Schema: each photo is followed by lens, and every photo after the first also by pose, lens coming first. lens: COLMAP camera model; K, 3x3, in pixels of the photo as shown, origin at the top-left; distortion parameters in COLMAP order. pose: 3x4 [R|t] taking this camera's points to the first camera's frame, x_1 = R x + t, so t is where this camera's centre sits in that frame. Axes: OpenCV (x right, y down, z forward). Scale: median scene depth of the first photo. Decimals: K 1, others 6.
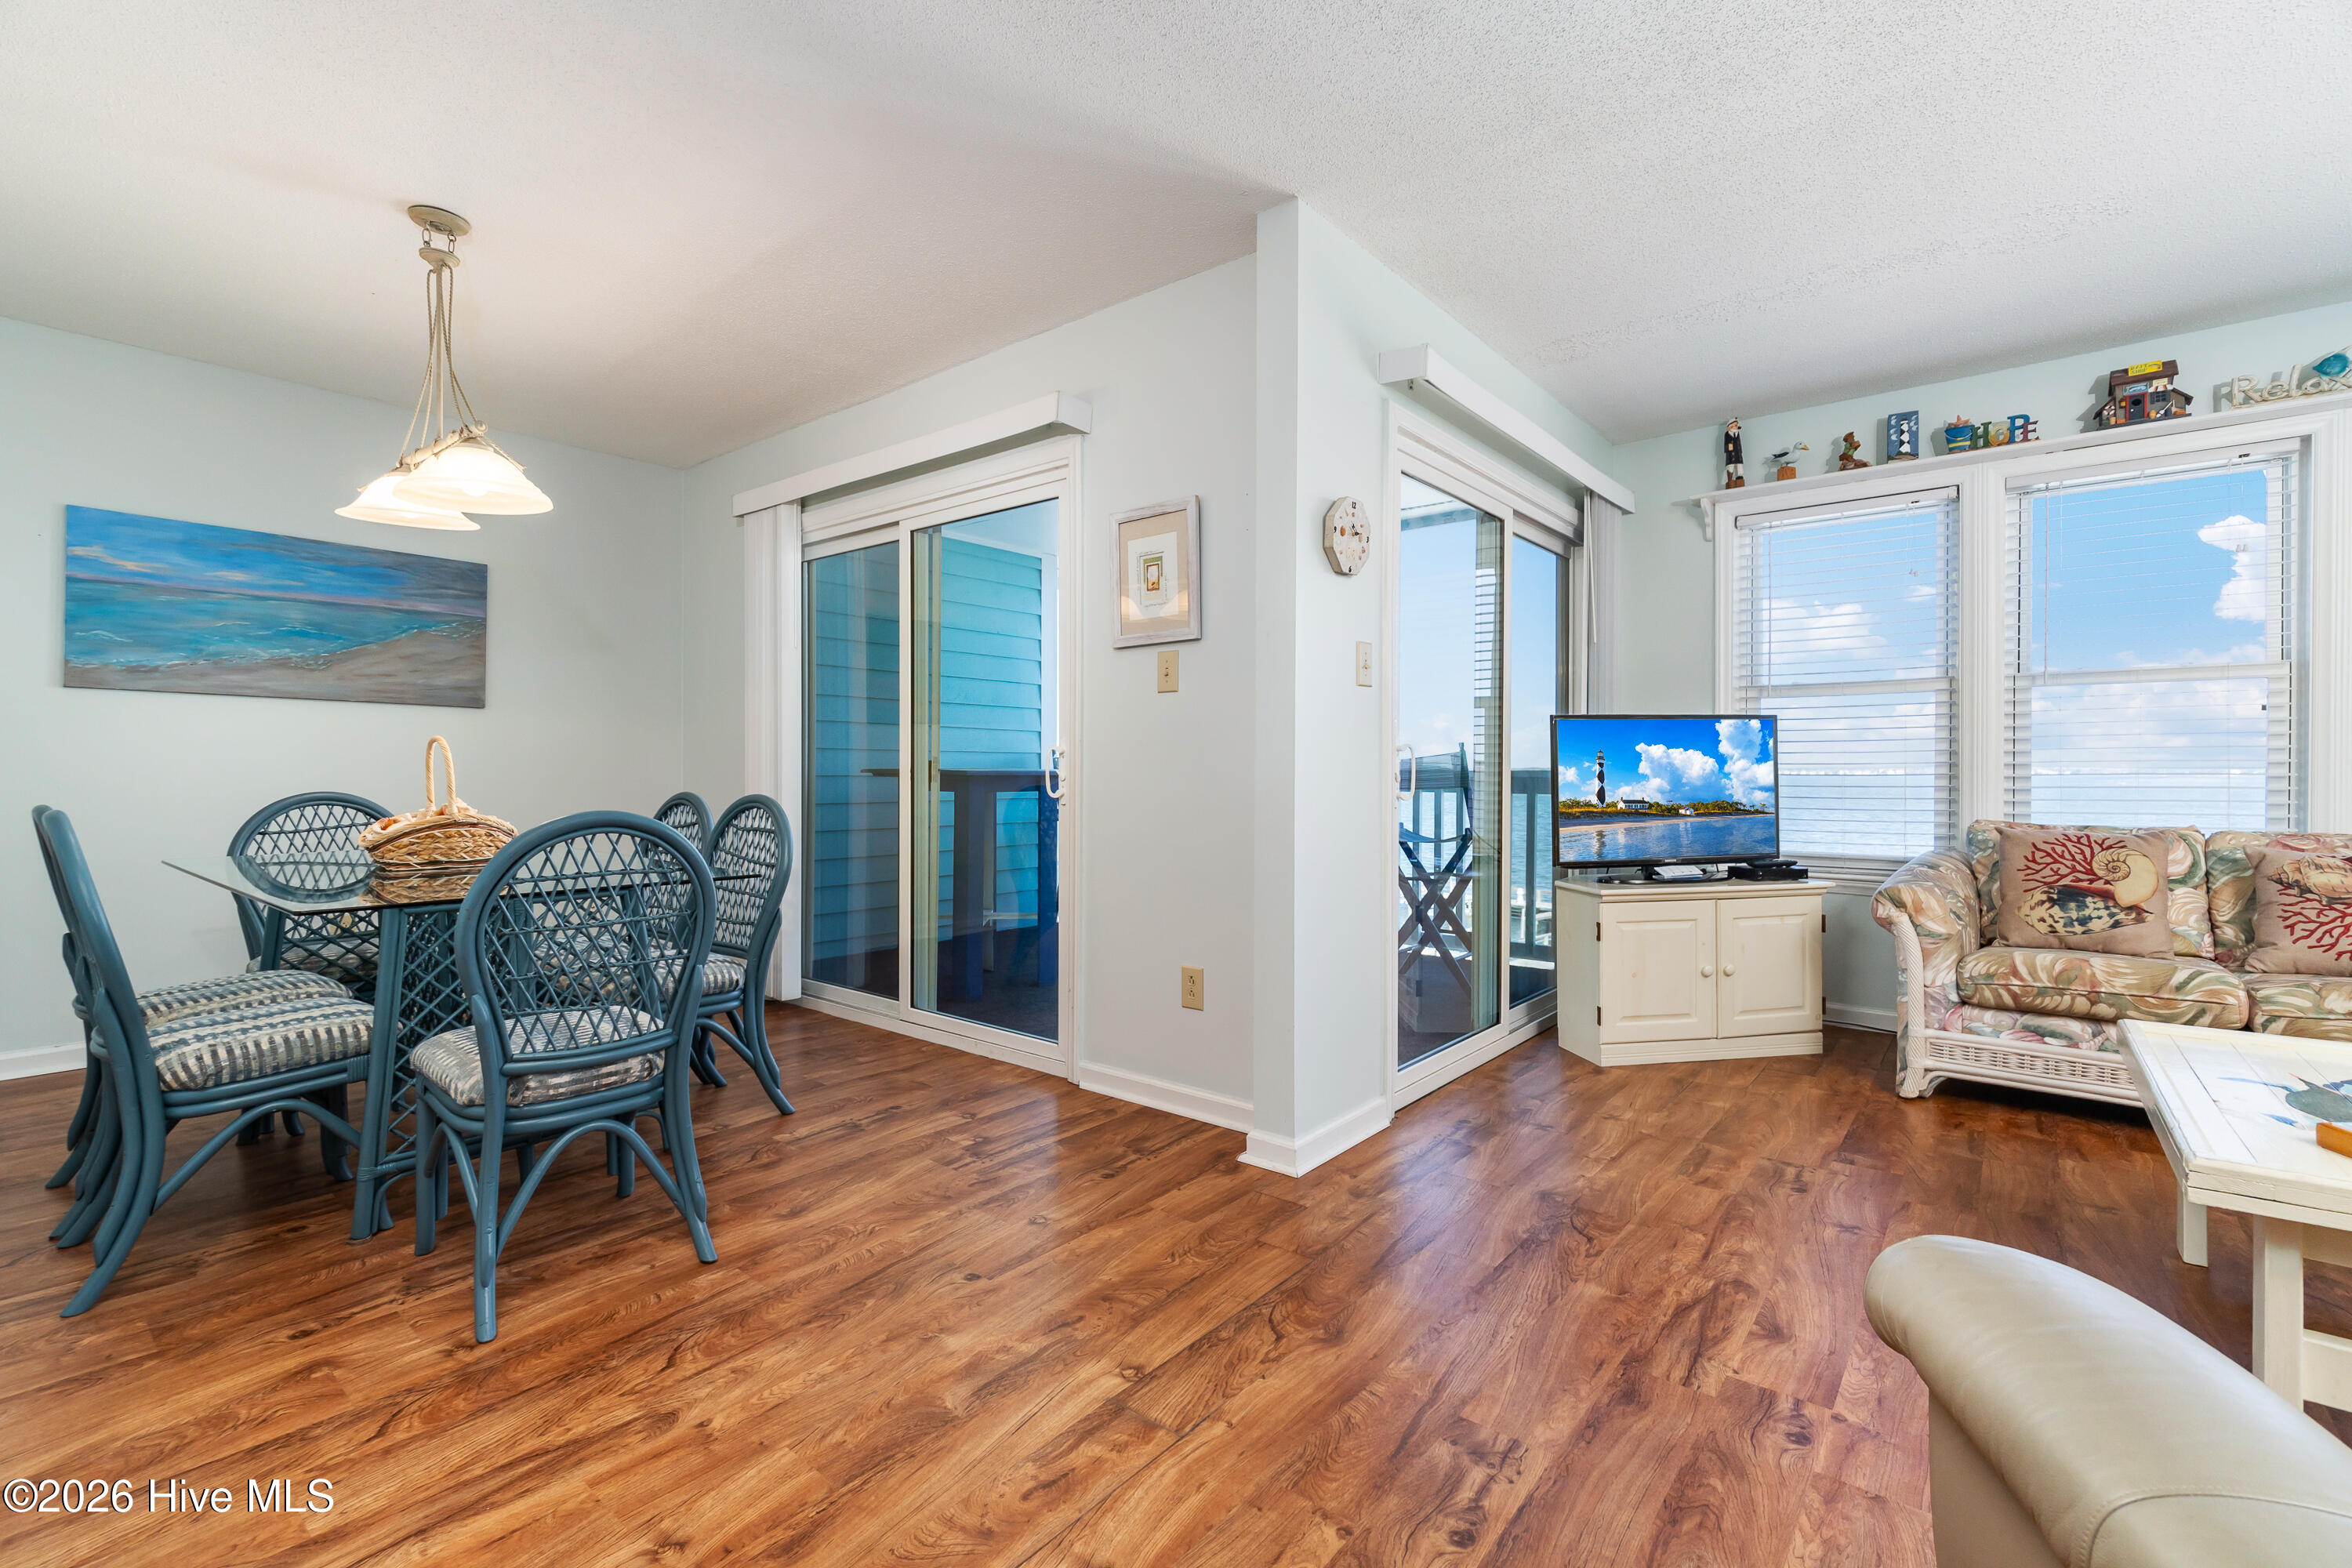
lens RADIAL K [[1025.7, 0, 1157.1], [0, 1025.7, 774.9], [0, 0, 1]] dist [-0.004212, 0.000407]
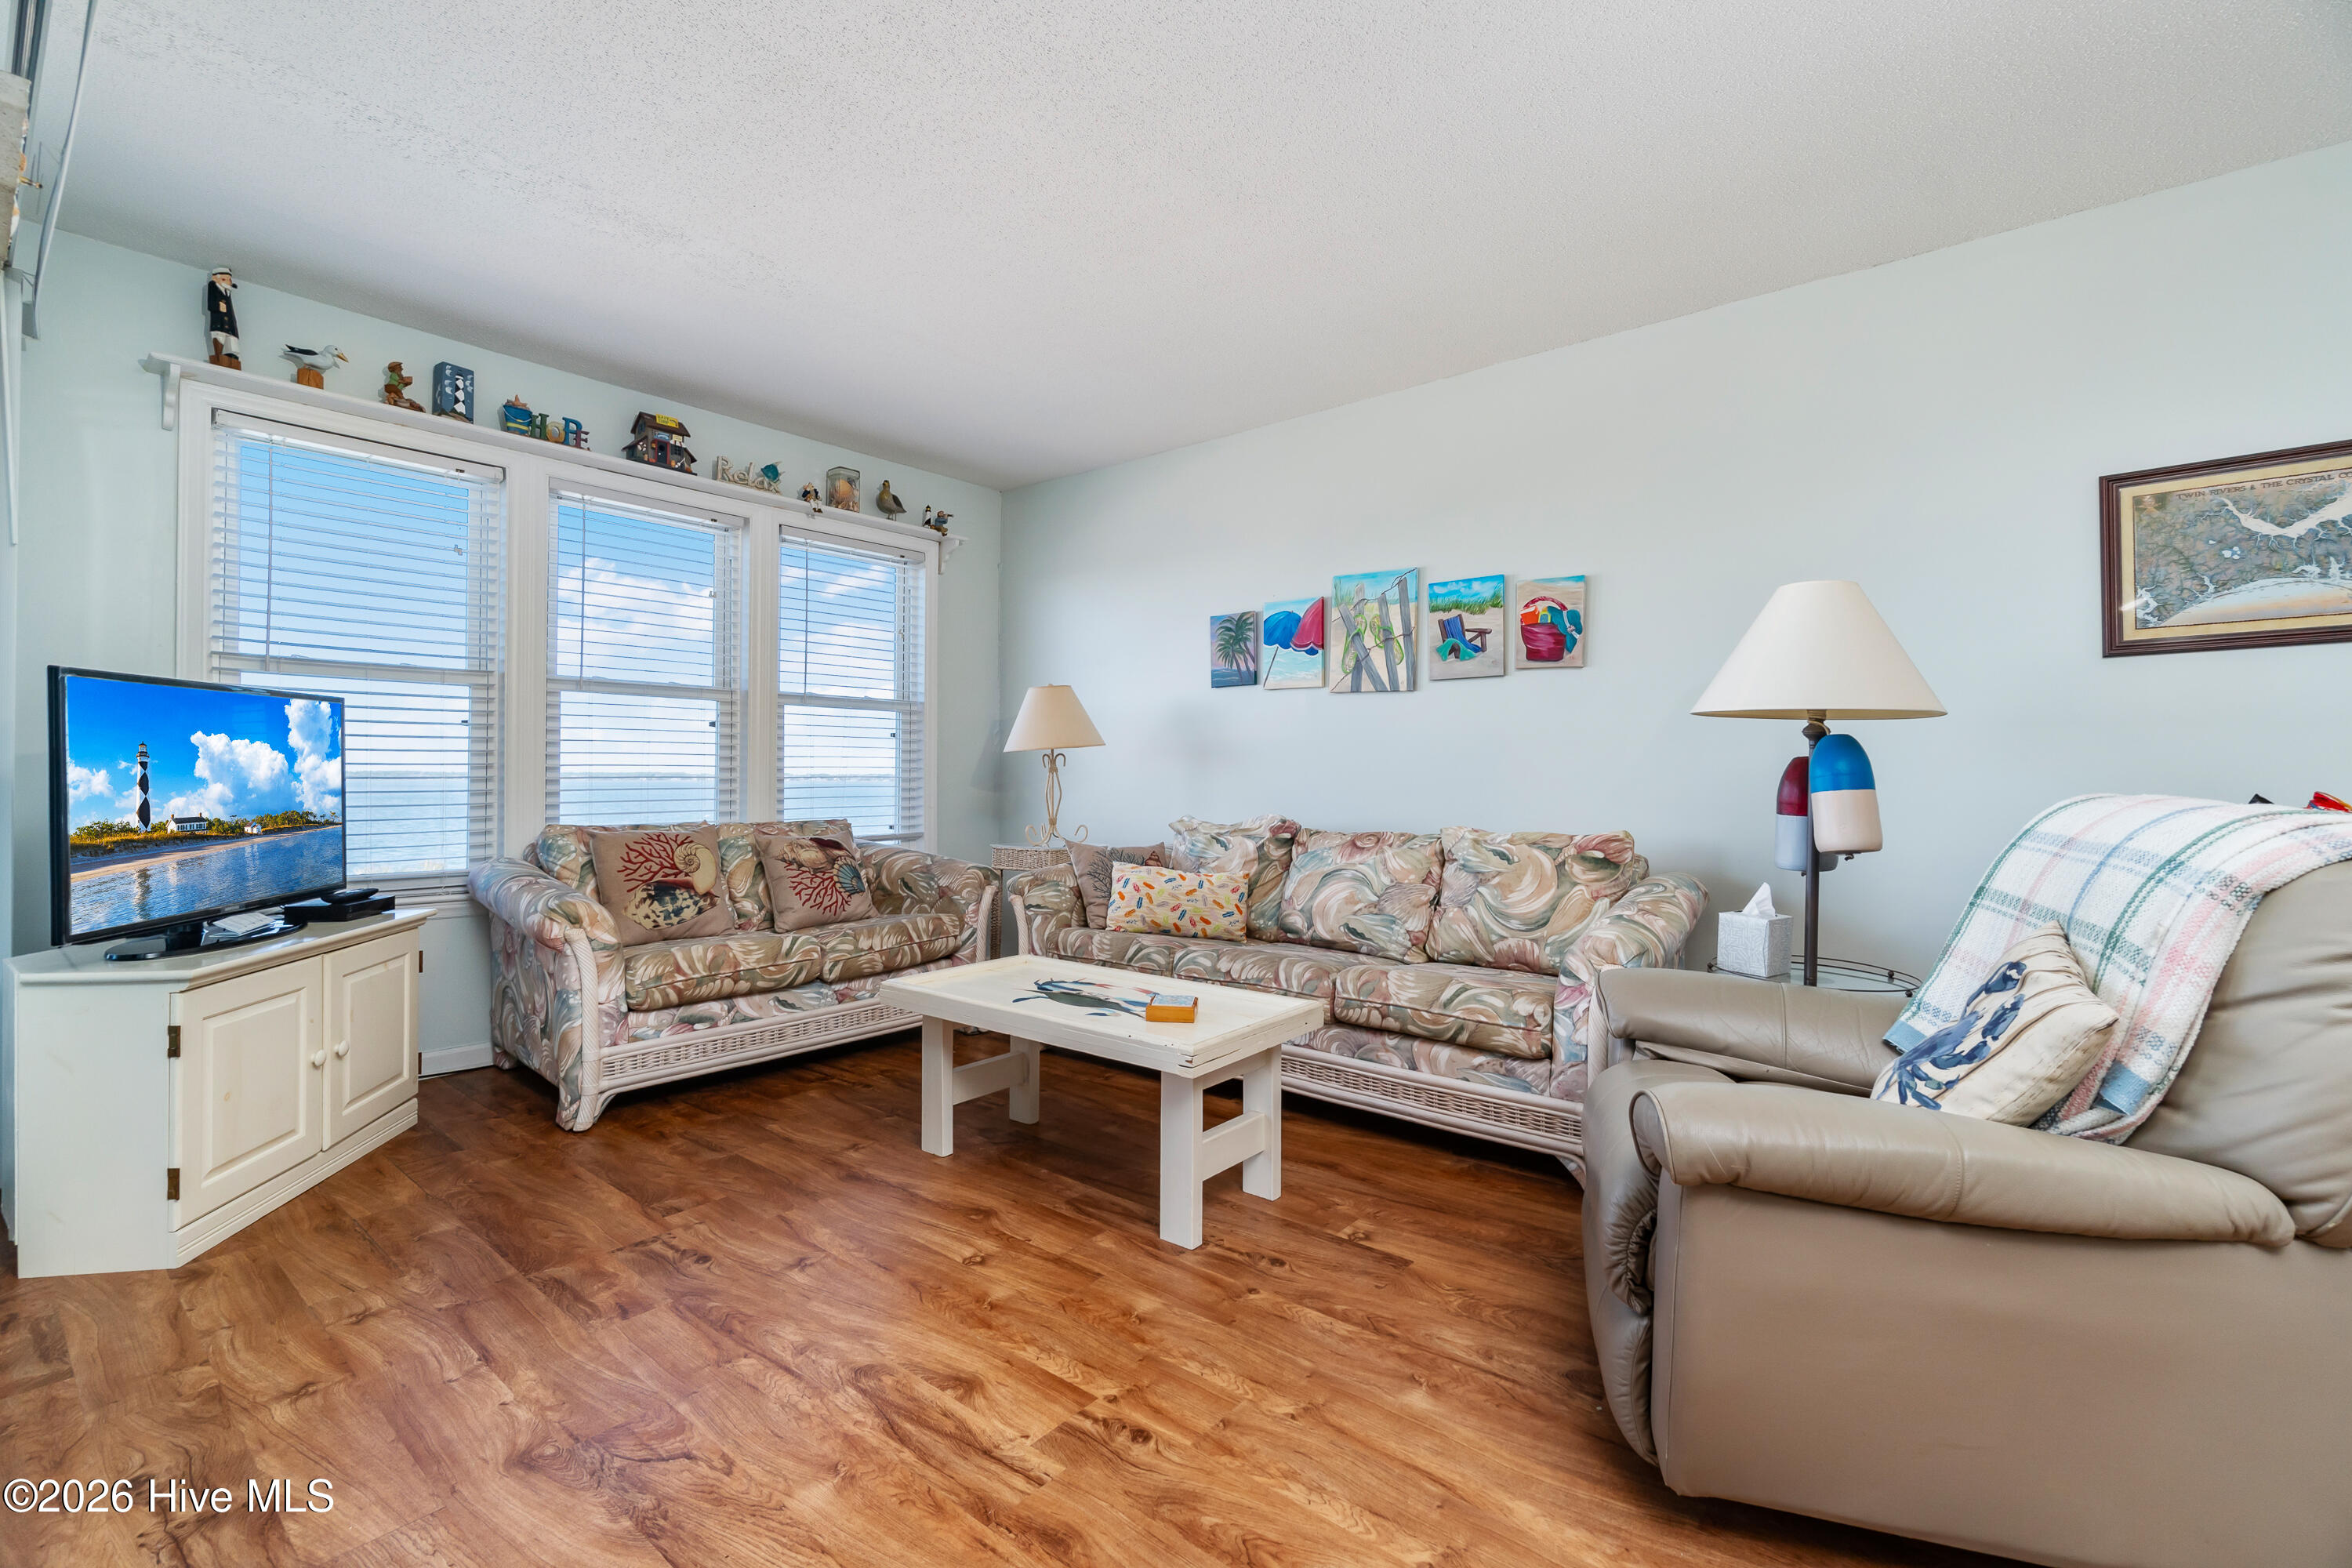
lens RADIAL K [[1016.1, 0, 1181.8], [0, 1016.1, 774.5], [0, 0, 1]] dist [-0.004425, 0.002821]
pose [[-0.014536, 0.003477, 0.999888, -0.181848], [-0.000581, 0.999994, -0.003486, -0.000184], [-0.999894, -0.000631, -0.014534, 0.470739]]
